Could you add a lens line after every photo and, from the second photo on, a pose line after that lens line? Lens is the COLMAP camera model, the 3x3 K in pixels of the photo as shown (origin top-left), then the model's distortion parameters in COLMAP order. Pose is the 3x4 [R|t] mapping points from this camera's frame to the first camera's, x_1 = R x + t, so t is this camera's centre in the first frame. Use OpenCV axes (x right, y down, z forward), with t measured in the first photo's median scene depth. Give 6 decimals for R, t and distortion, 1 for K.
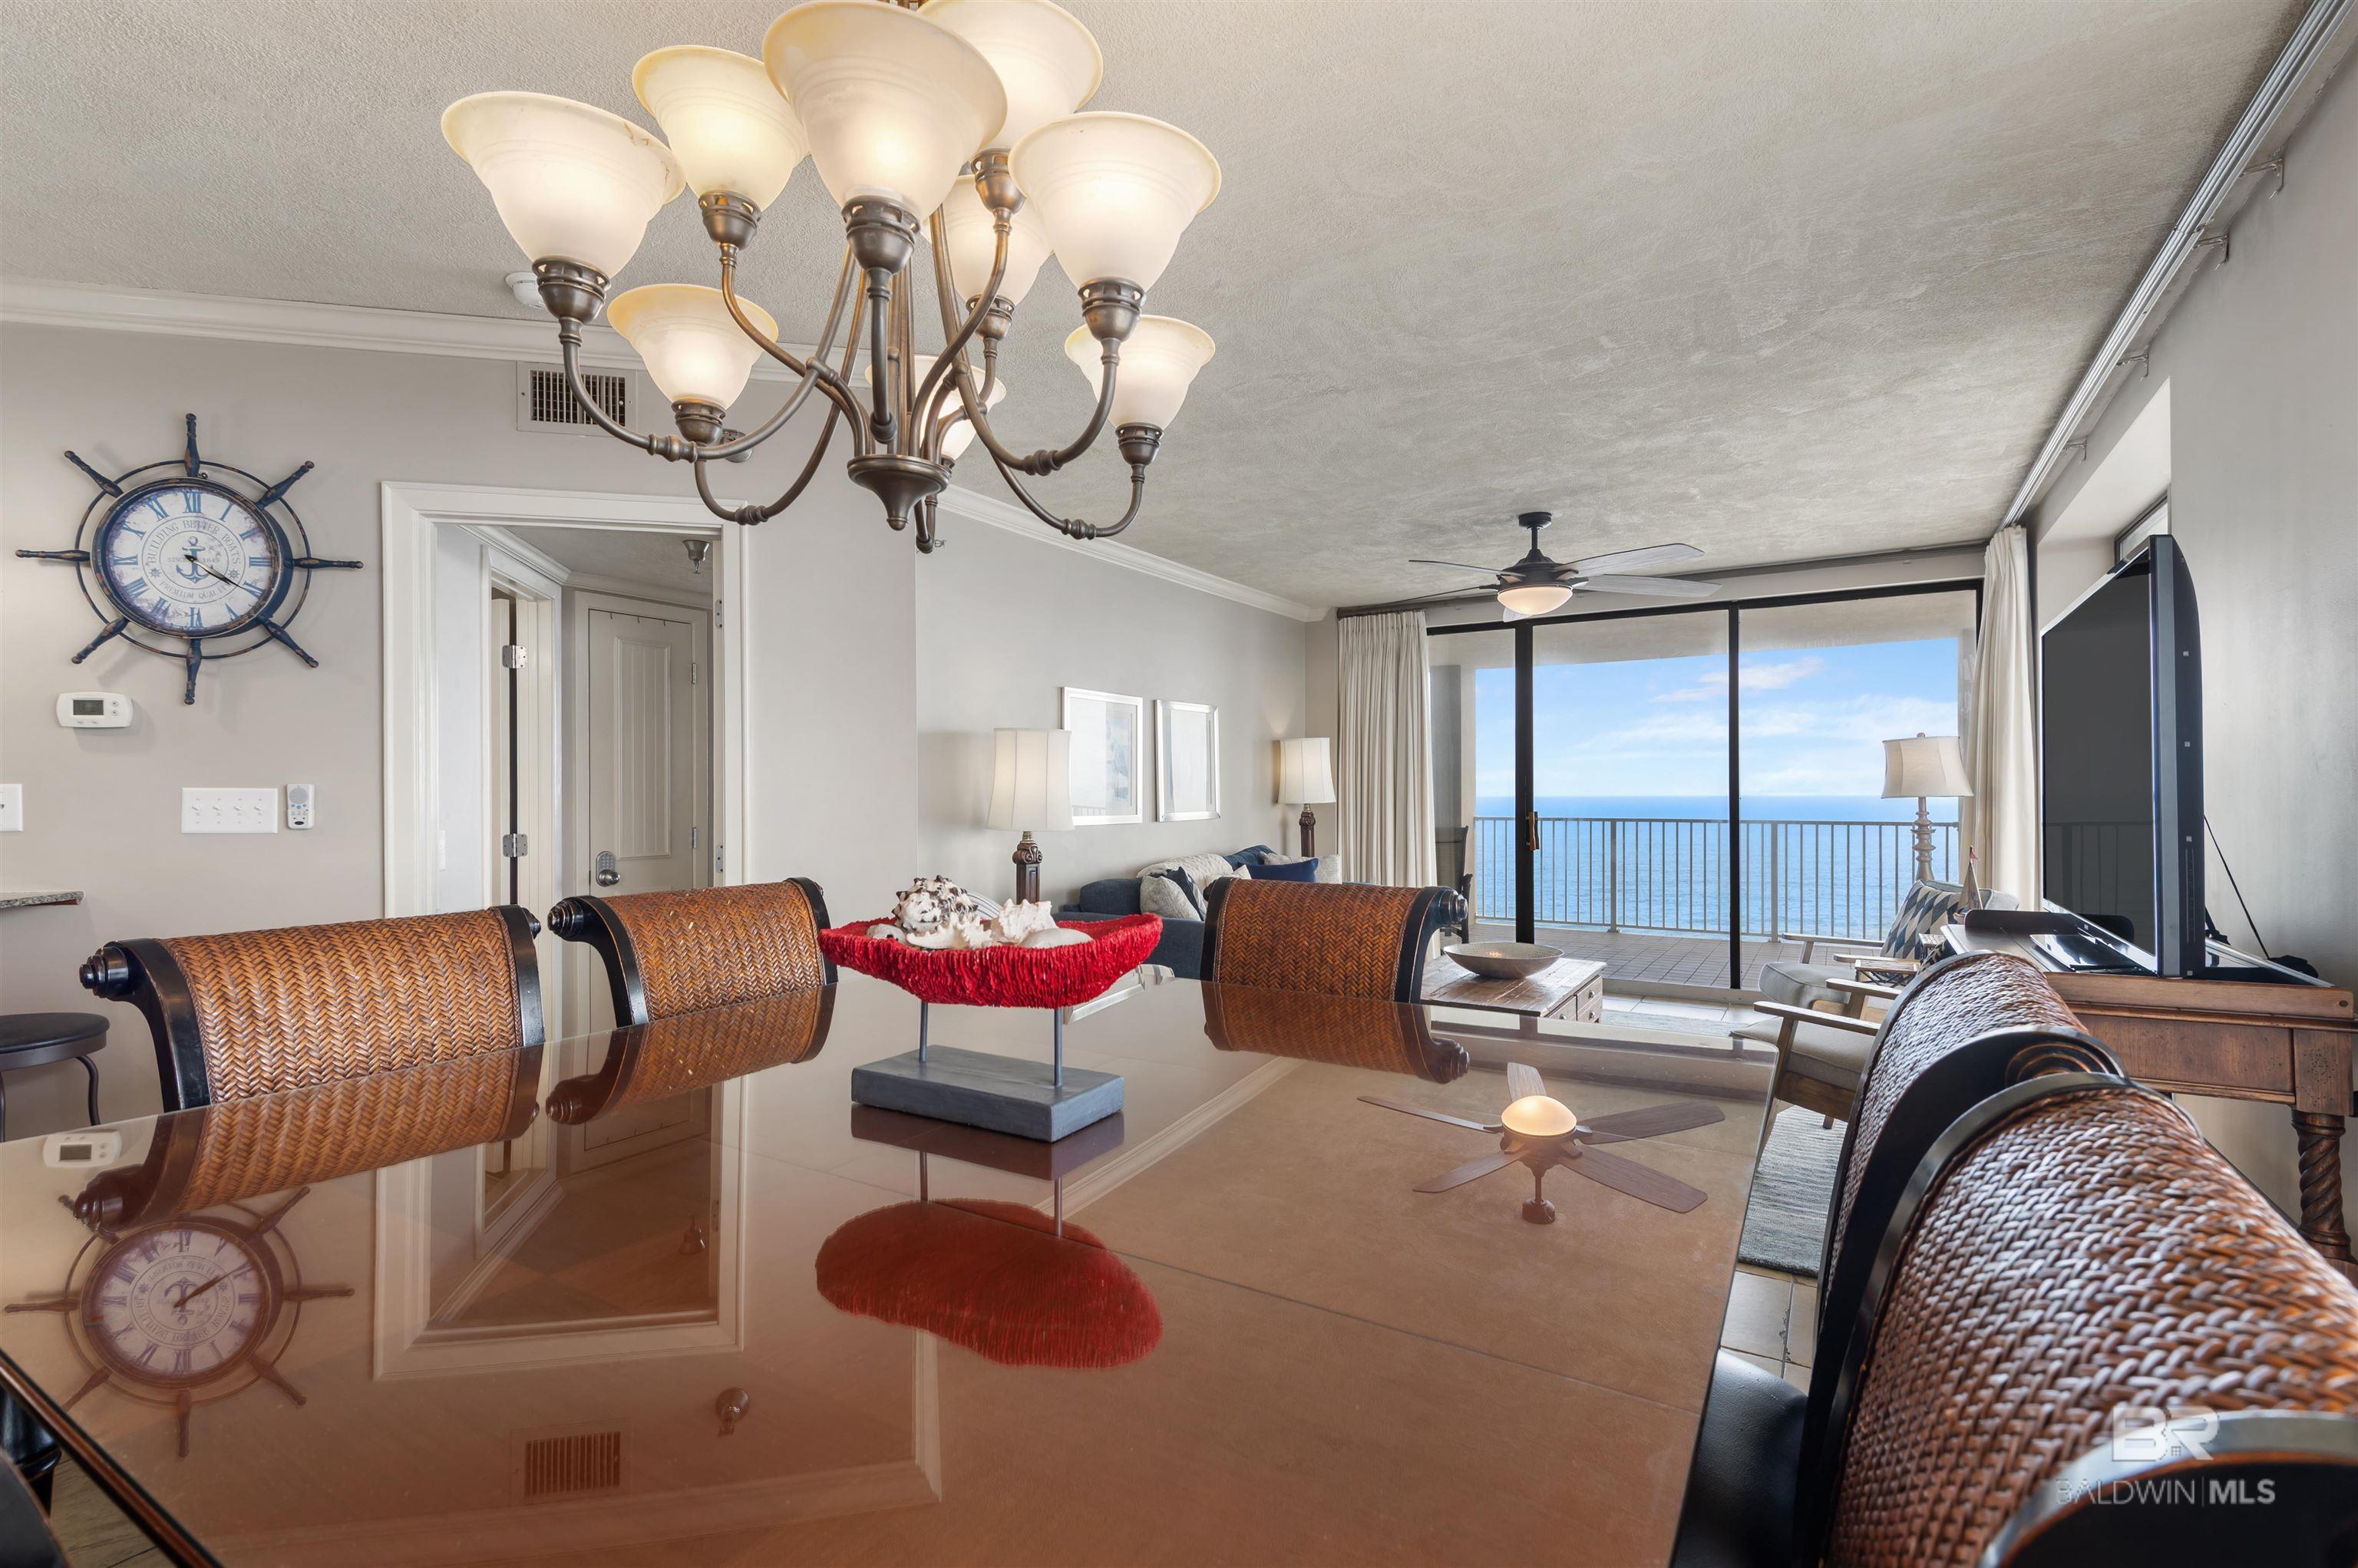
lens RADIAL K [[1066.1, 0, 1169.2], [0, 1066.1, 793.1], [0, 0, 1]] dist [0.021310, -0.008545]
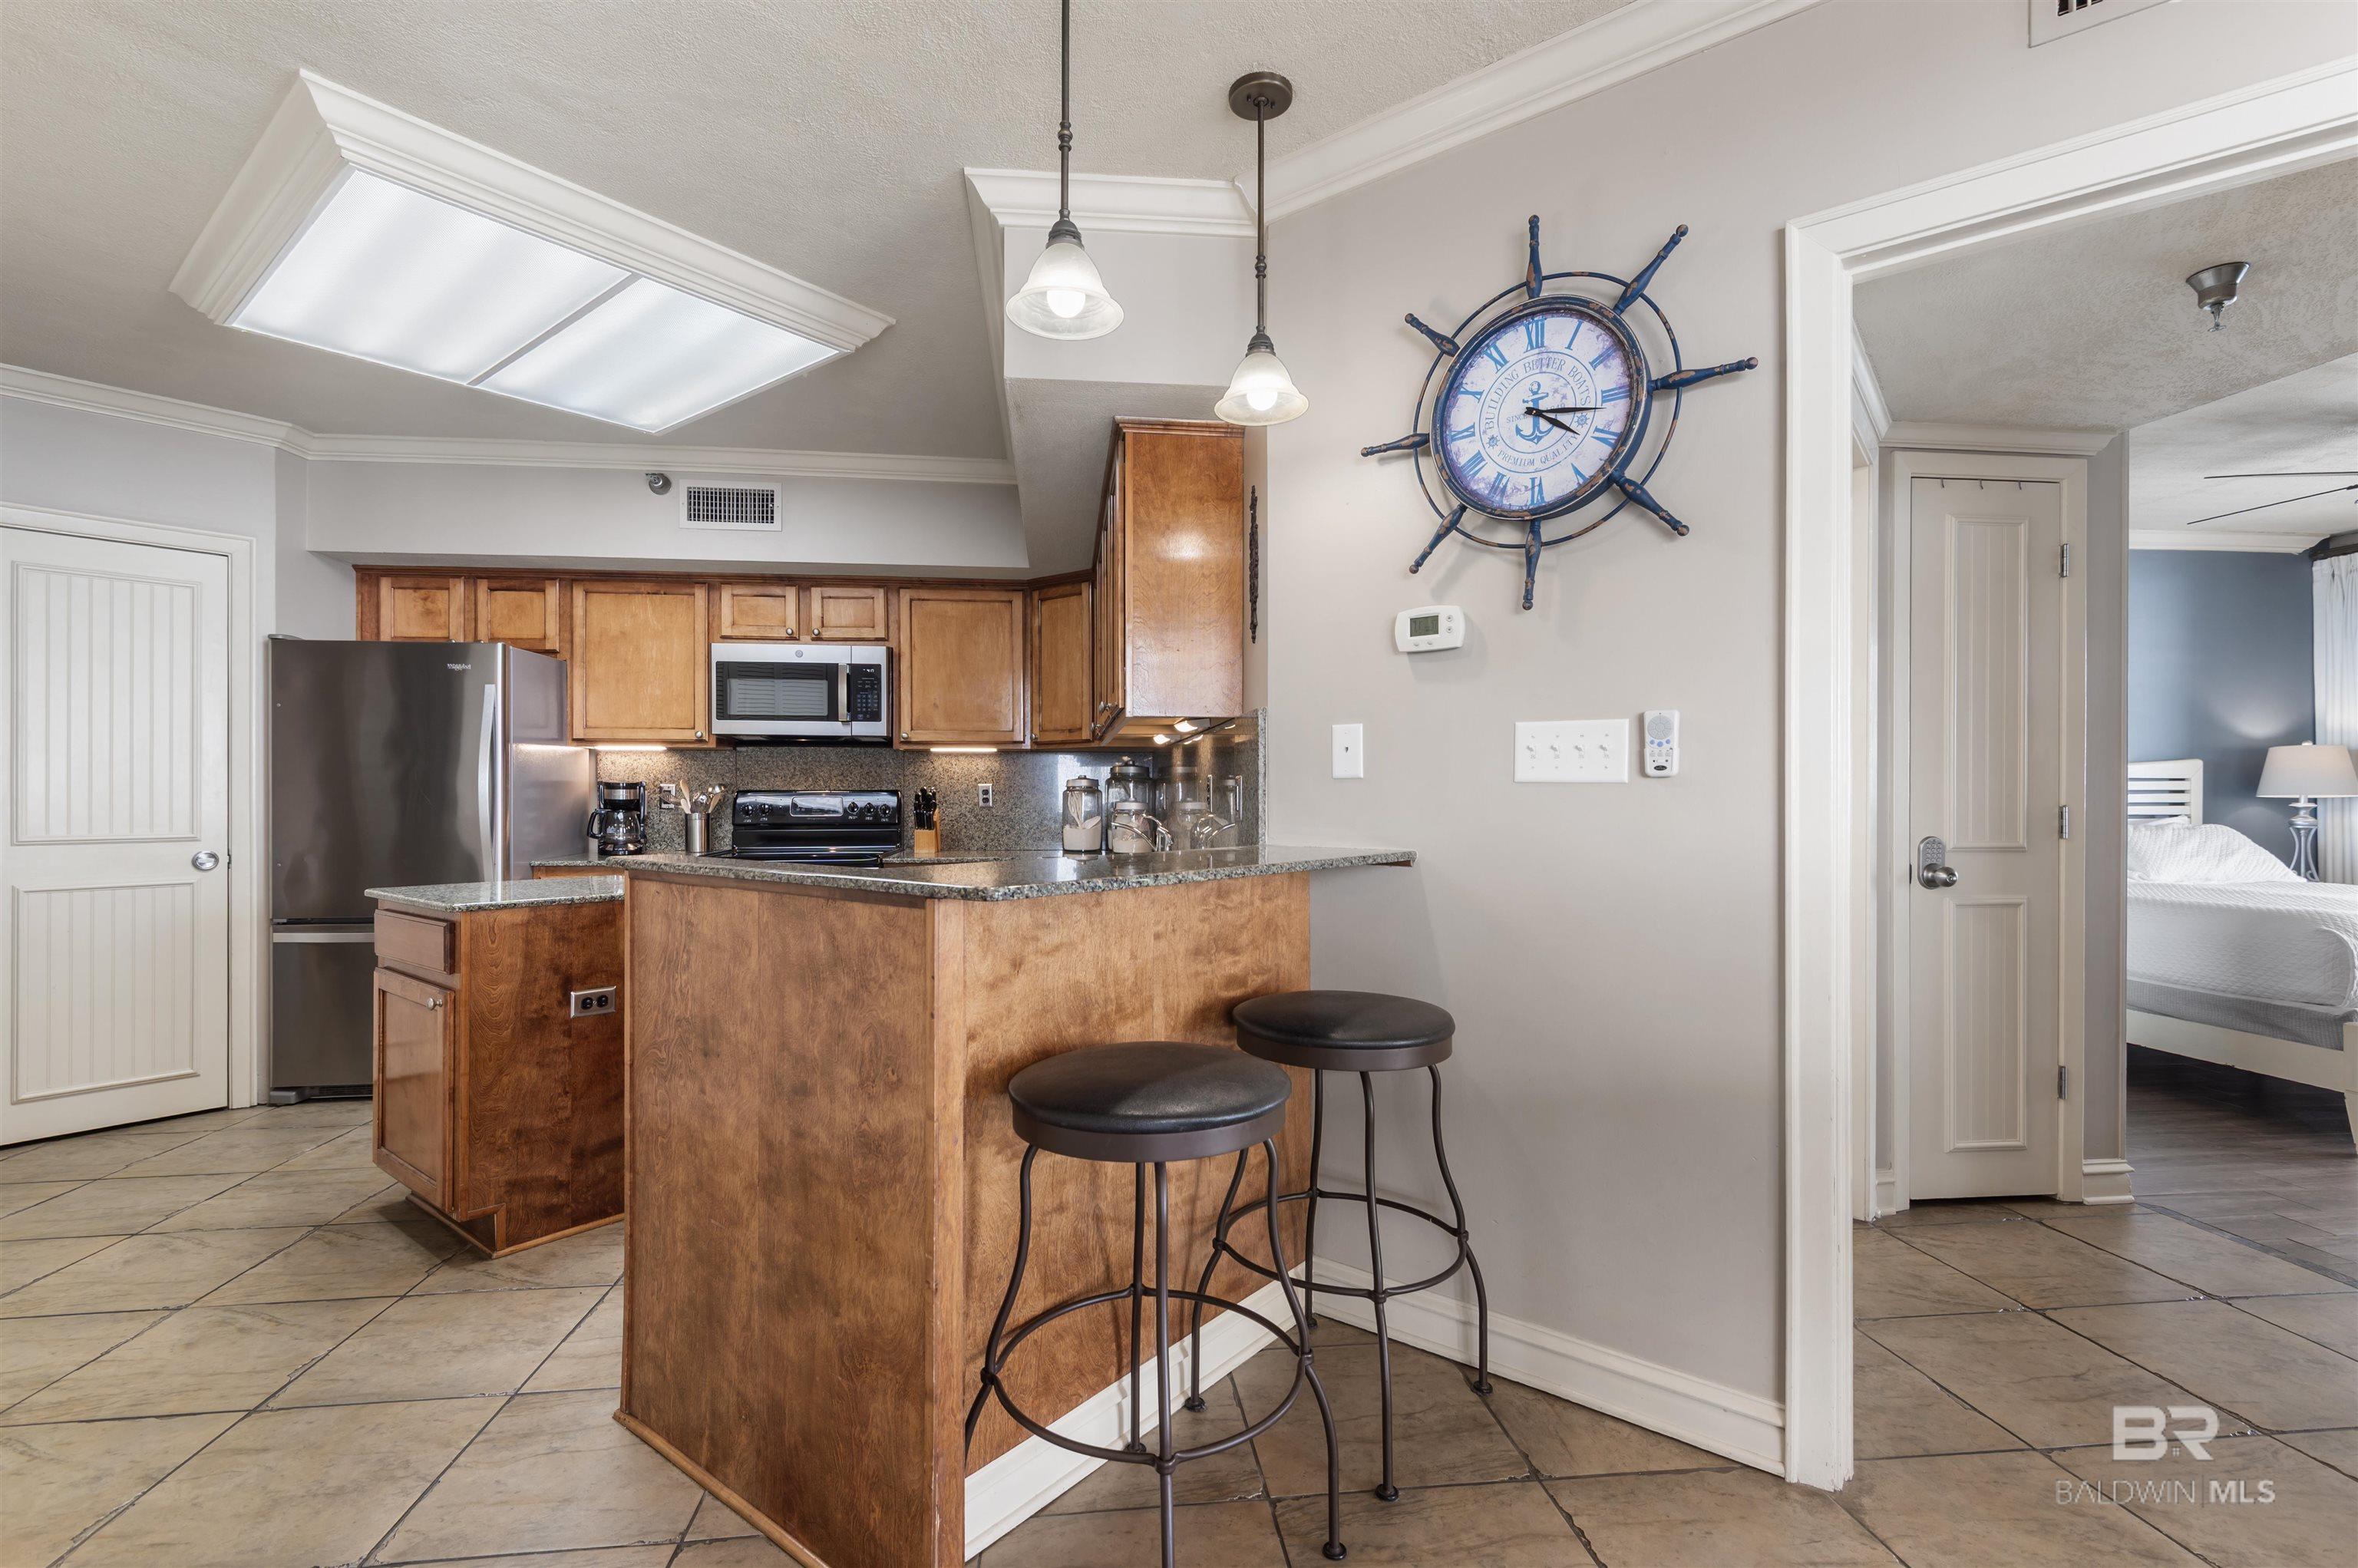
lens RADIAL K [[1066.1, 0, 1163.6], [0, 1066.1, 794.0], [0, 0, 1]] dist [0.021310, -0.008545]
pose [[0.616469, 0.006800, -0.787349, -0.293151], [-0.003946, 0.999977, 0.005547, 0.025816], [0.787369, -0.000313, 0.616482, 0.210630]]
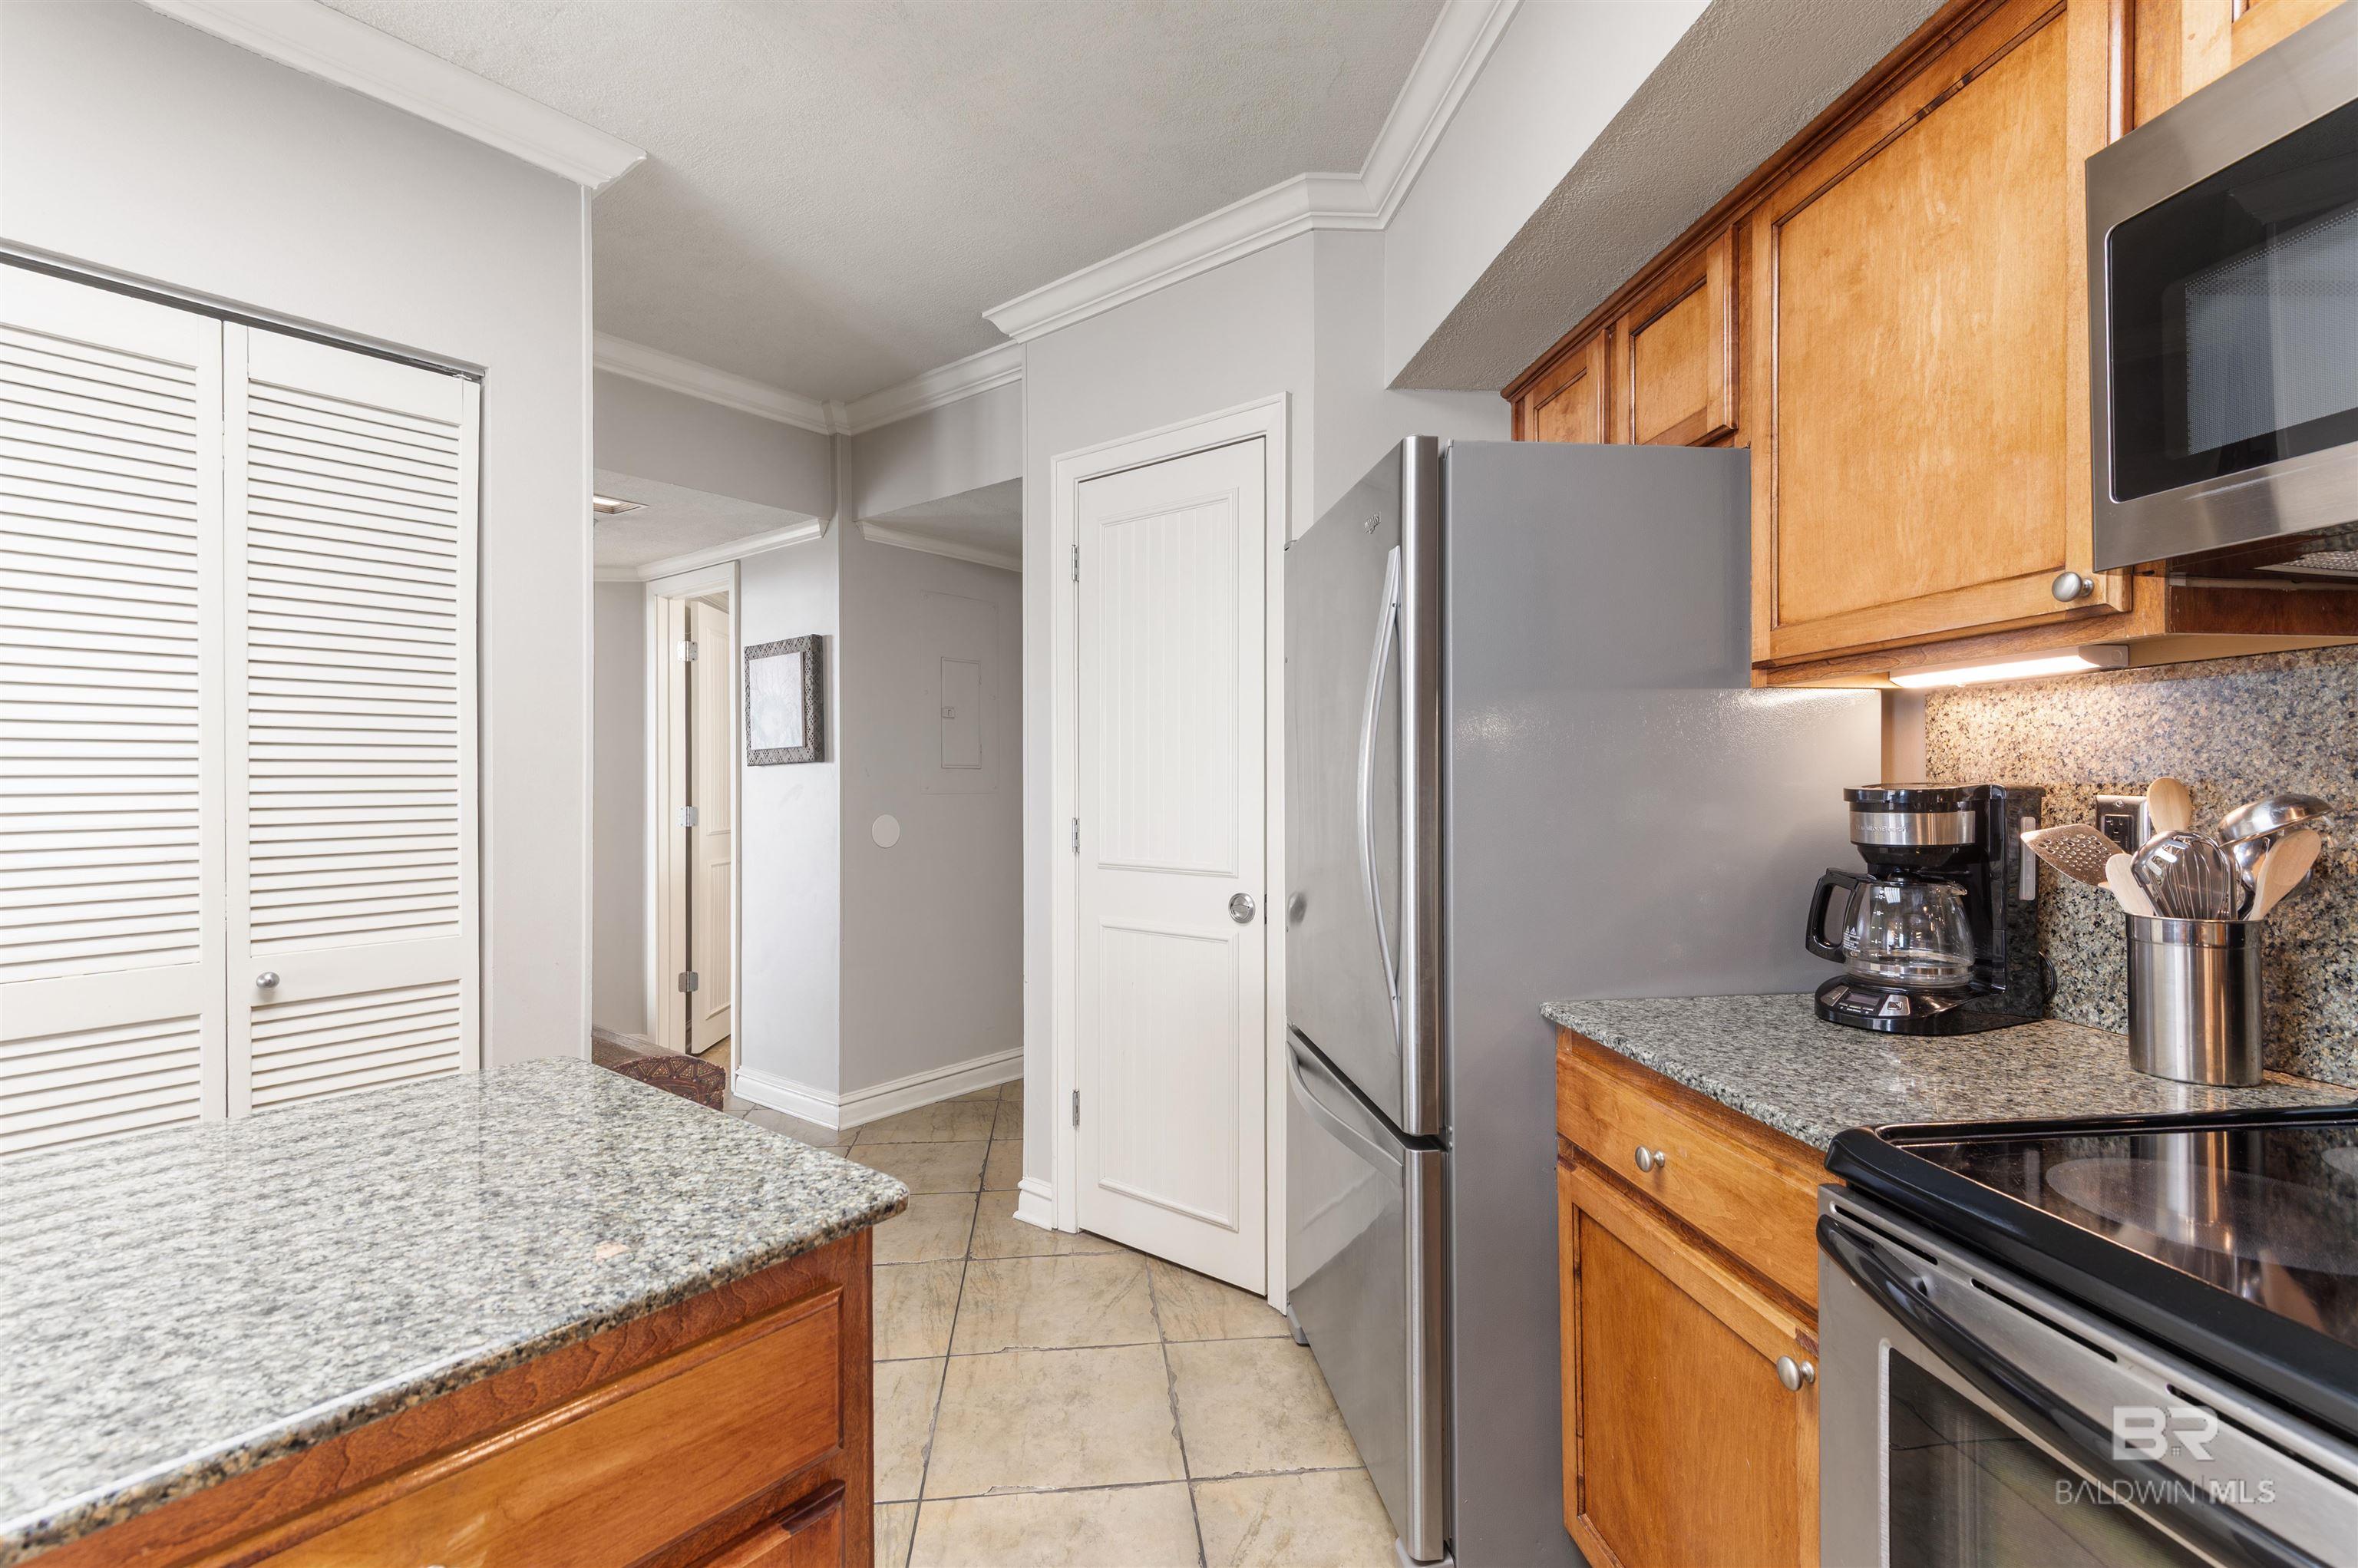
lens RADIAL K [[1066.1, 0, 1166.1], [0, 1066.1, 779.4], [0, 0, 1]] dist [0.021310, -0.008545]
pose [[-0.786864, 0.006893, -0.617088, -1.089814], [0.006356, 0.999975, 0.003065, 0.016898], [0.617094, -0.001510, -0.786888, 0.566932]]
